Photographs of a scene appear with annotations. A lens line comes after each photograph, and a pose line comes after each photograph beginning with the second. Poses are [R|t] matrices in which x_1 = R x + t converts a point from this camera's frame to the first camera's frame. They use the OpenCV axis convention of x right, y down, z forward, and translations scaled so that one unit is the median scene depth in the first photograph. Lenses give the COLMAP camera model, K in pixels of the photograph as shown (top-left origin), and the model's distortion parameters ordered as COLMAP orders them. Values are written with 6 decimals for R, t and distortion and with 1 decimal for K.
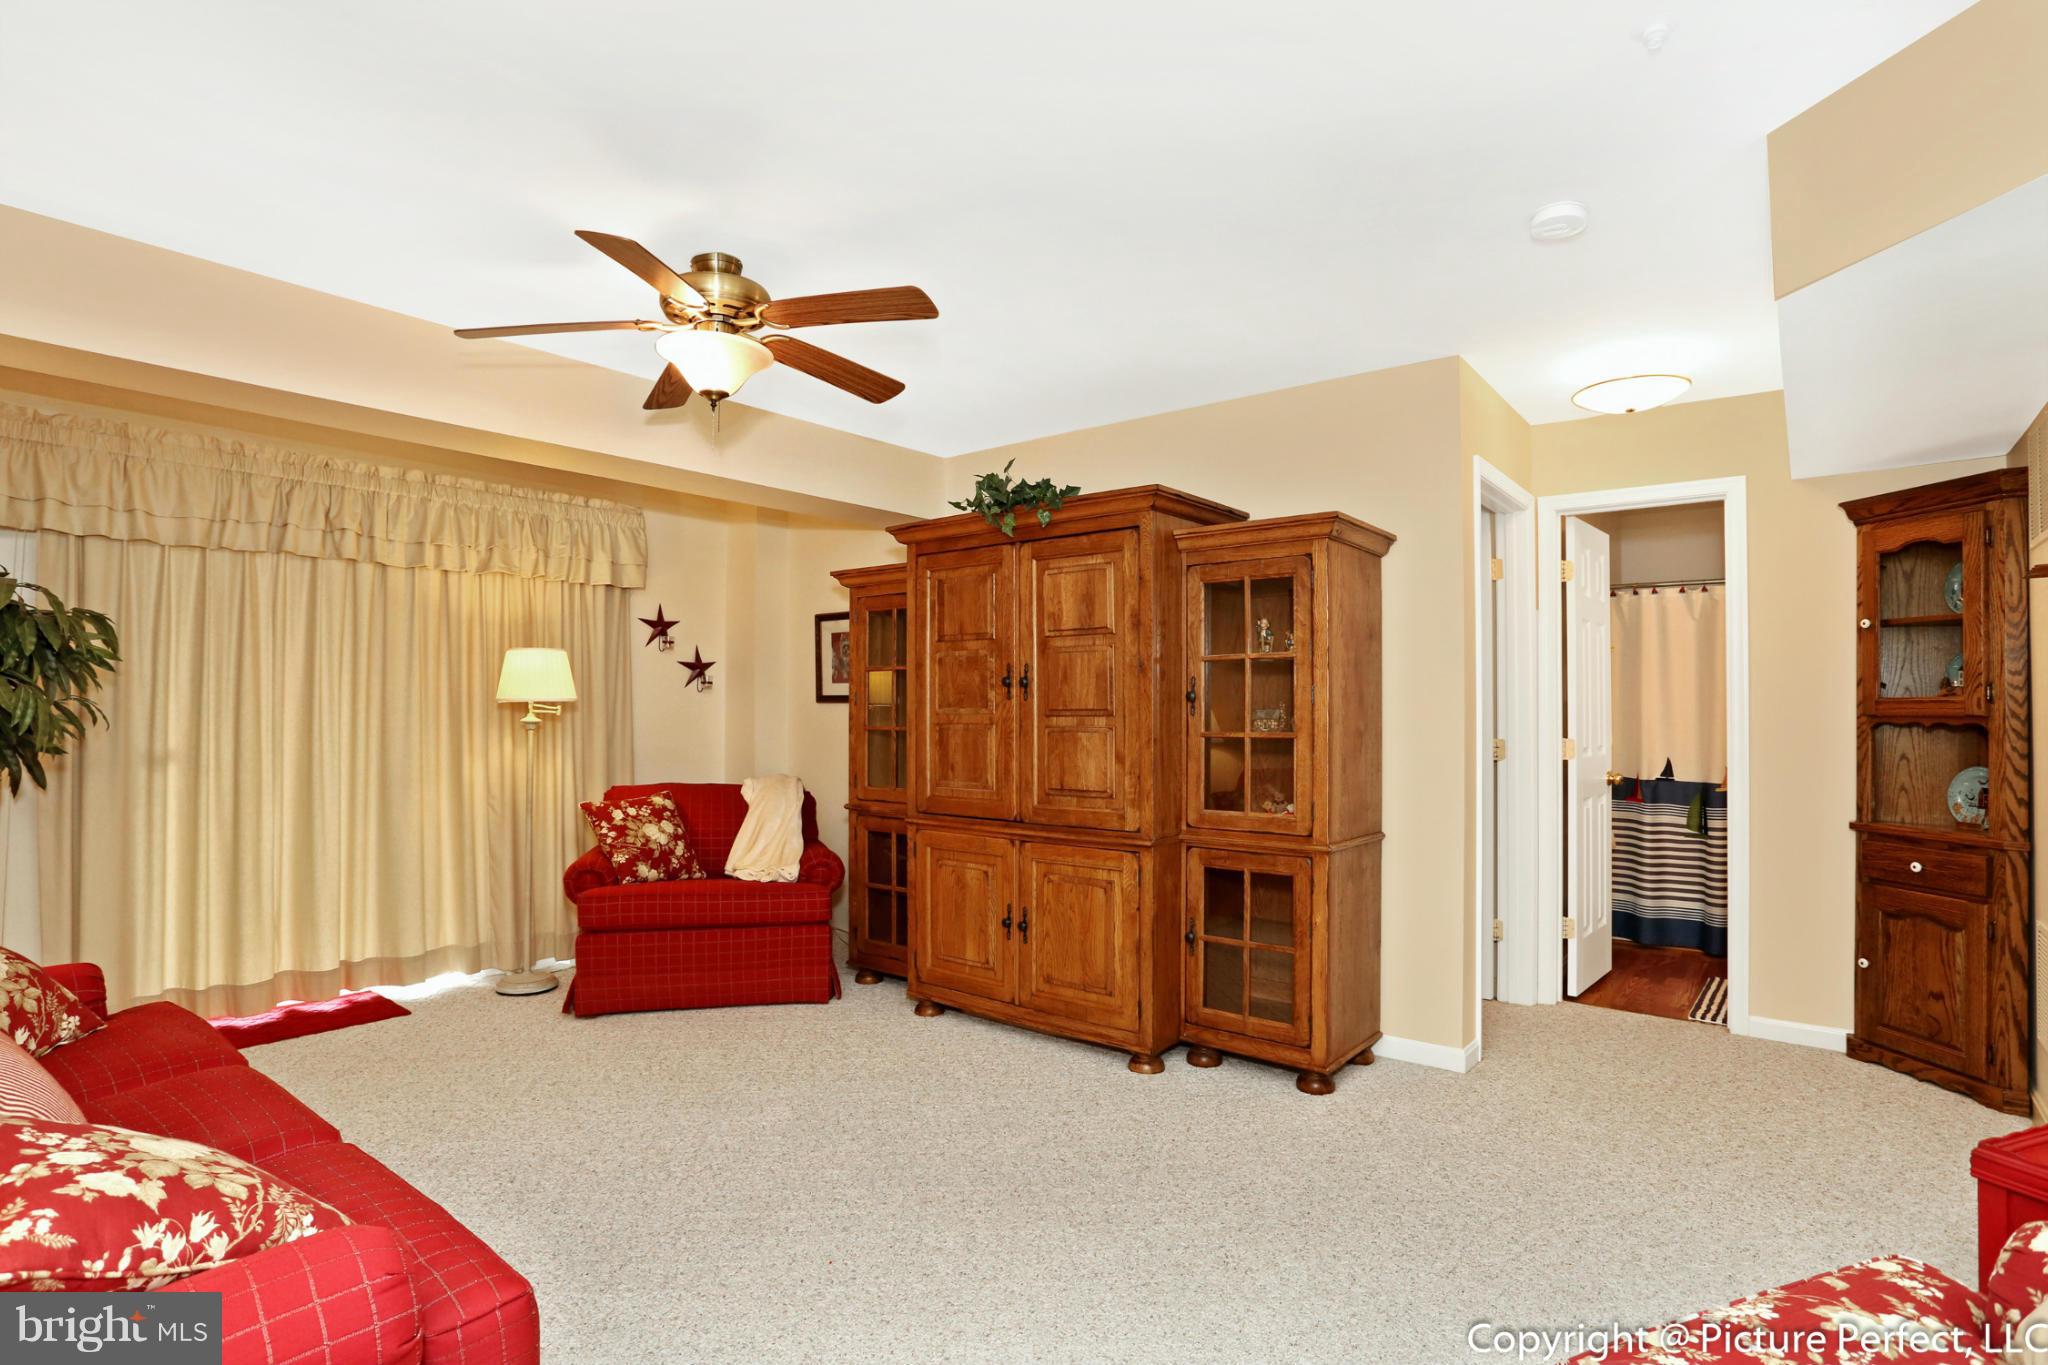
lens RADIAL K [[1030.1, 0, 1011.9], [0, 1030.1, 689.7], [0, 0, 1]] dist [-0.042779, -0.000413]
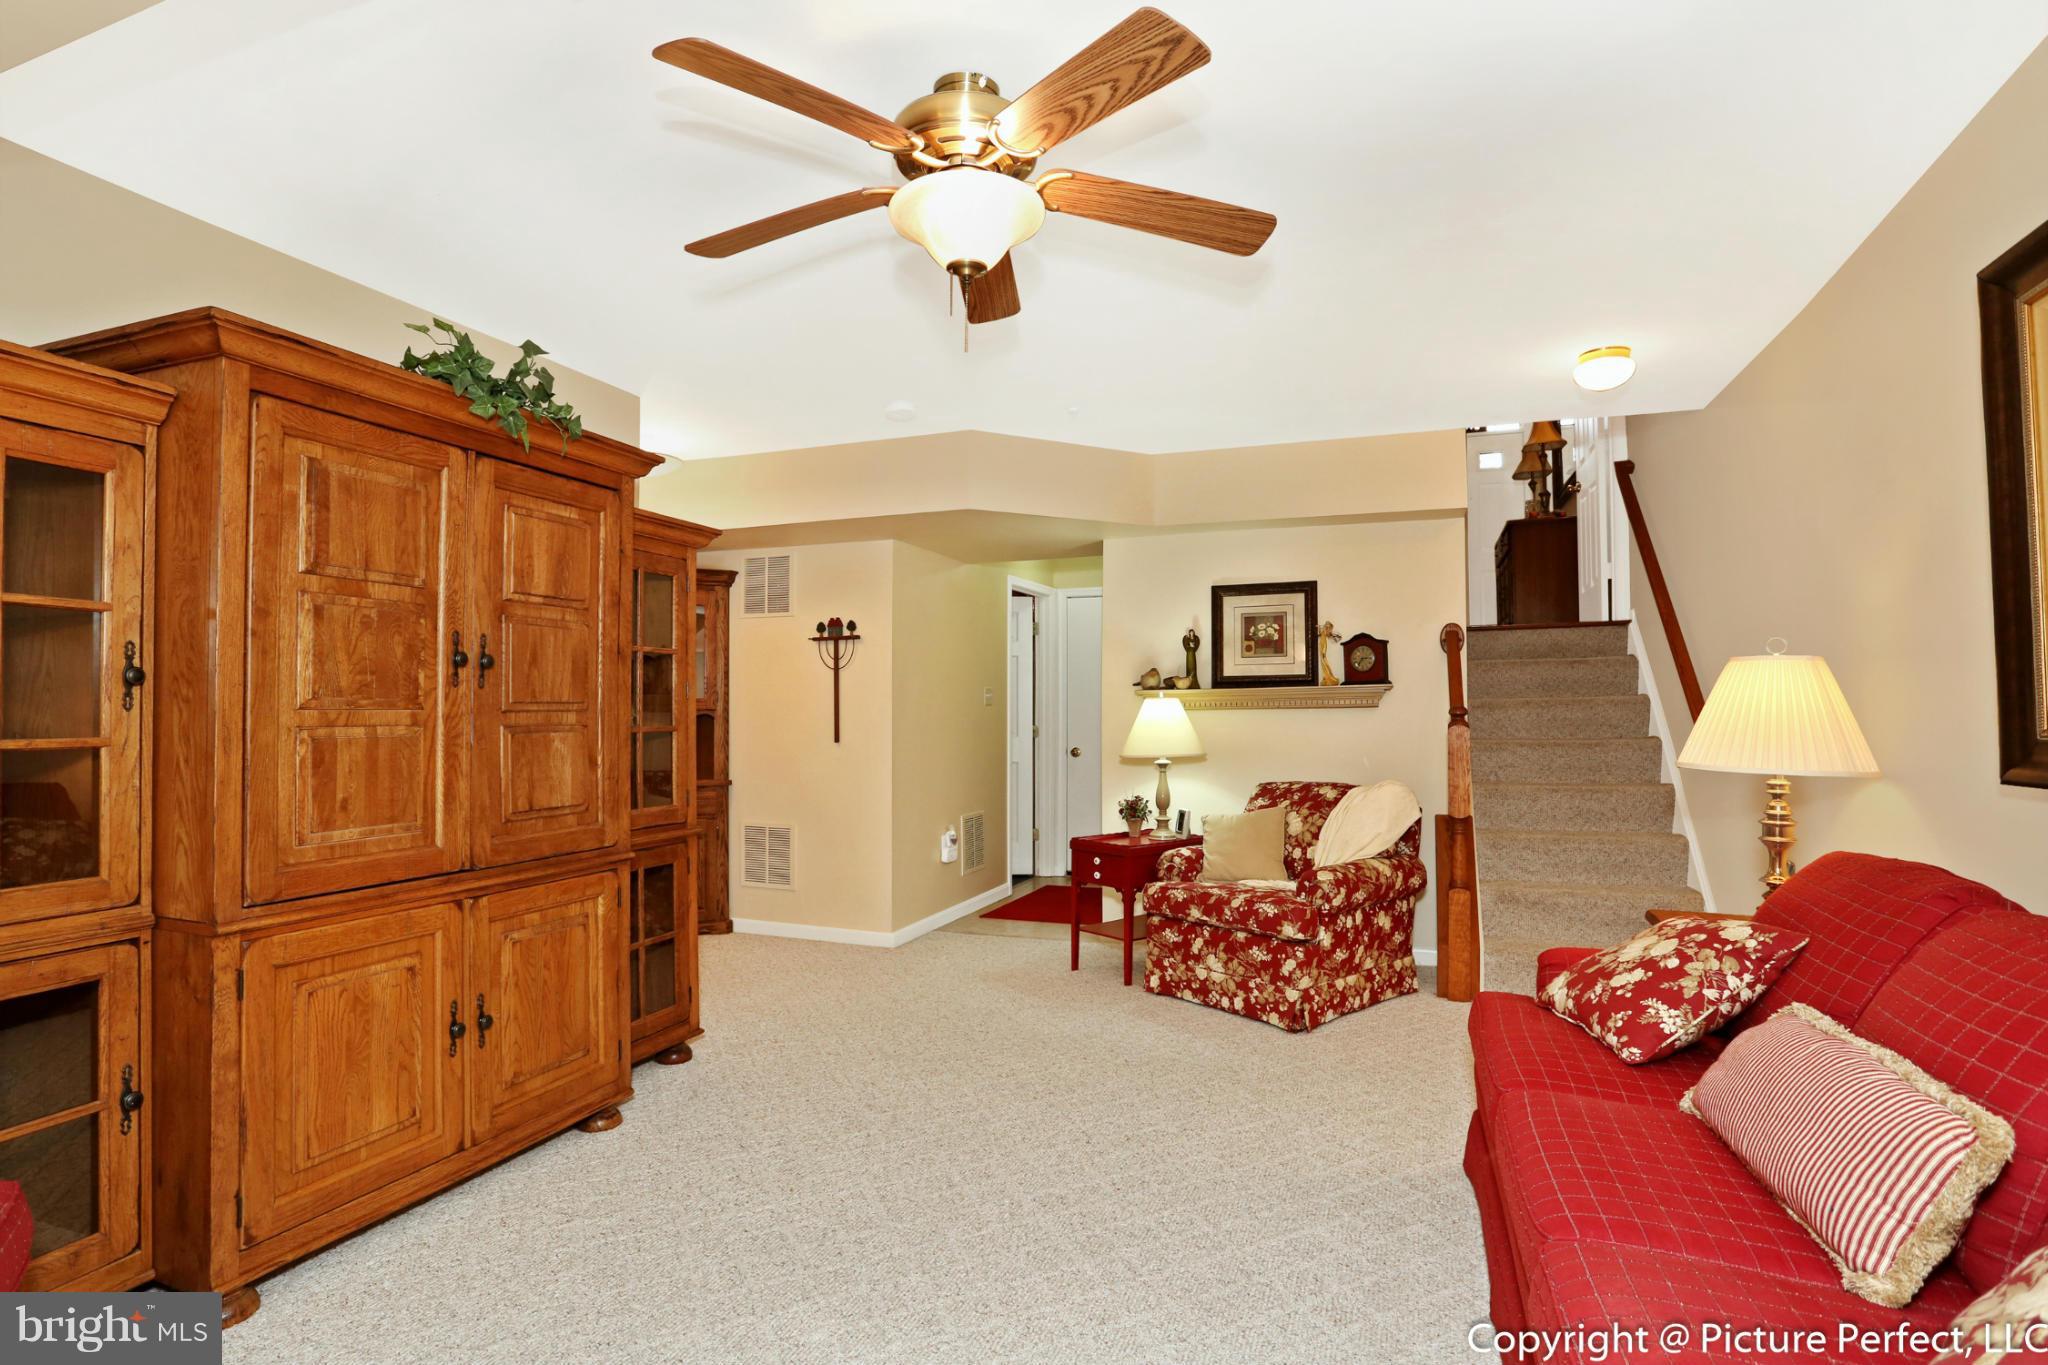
lens RADIAL K [[1030.1, 0, 1011.9], [0, 1030.1, 689.7], [0, 0, 1]] dist [-0.042779, -0.000413]
pose [[-0.307331, 0.023925, 0.951302, -0.752750], [-0.006997, 0.999600, -0.027400, 0.028218], [-0.951577, -0.015077, -0.307041, 0.899585]]
